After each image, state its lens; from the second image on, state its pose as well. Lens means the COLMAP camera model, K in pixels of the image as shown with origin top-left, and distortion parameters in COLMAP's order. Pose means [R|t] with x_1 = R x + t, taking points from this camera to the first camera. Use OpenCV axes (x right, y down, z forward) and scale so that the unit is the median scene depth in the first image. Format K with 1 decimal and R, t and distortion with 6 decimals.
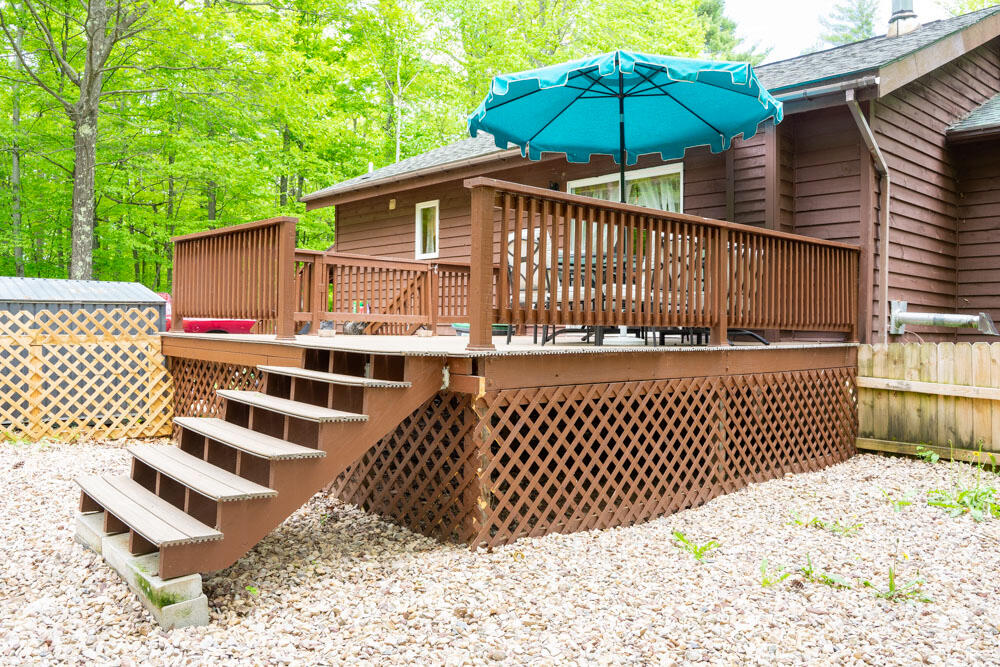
lens RADIAL K [[812.5, 0, 500.0], [0, 812.5, 333.5], [0, 0, 1]] dist [-0.120326, 0.098688]
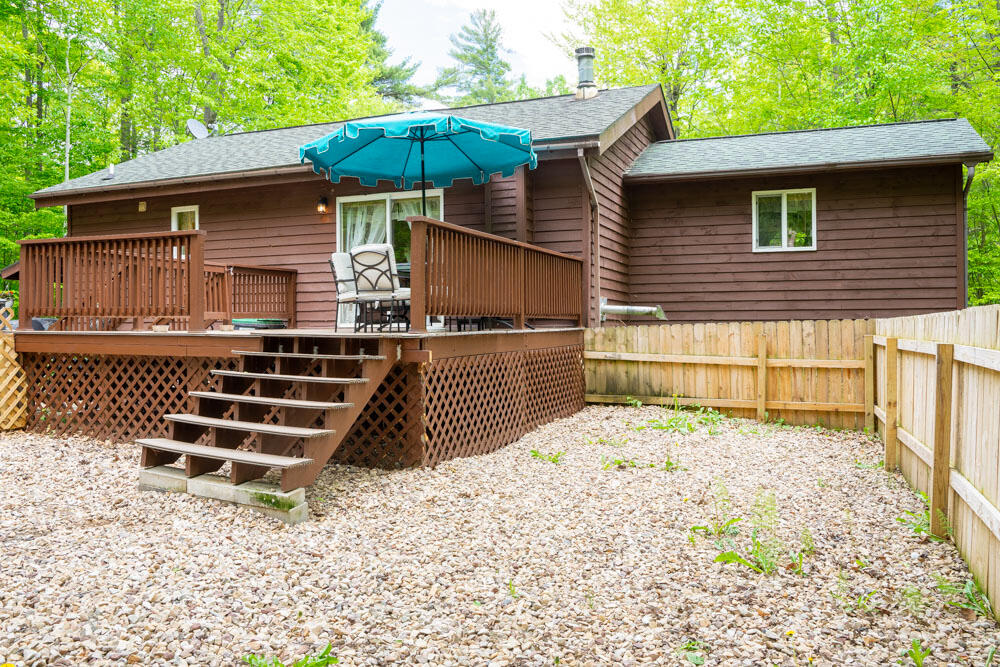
lens RADIAL K [[812.5, 0, 500.0], [0, 812.5, 333.5], [0, 0, 1]] dist [-0.120326, 0.098688]
pose [[0.896542, -0.022526, 0.442385, -0.319742], [0.020170, 0.999746, 0.010032, 0.005370], [-0.442499, -0.000071, 0.896769, -0.222155]]
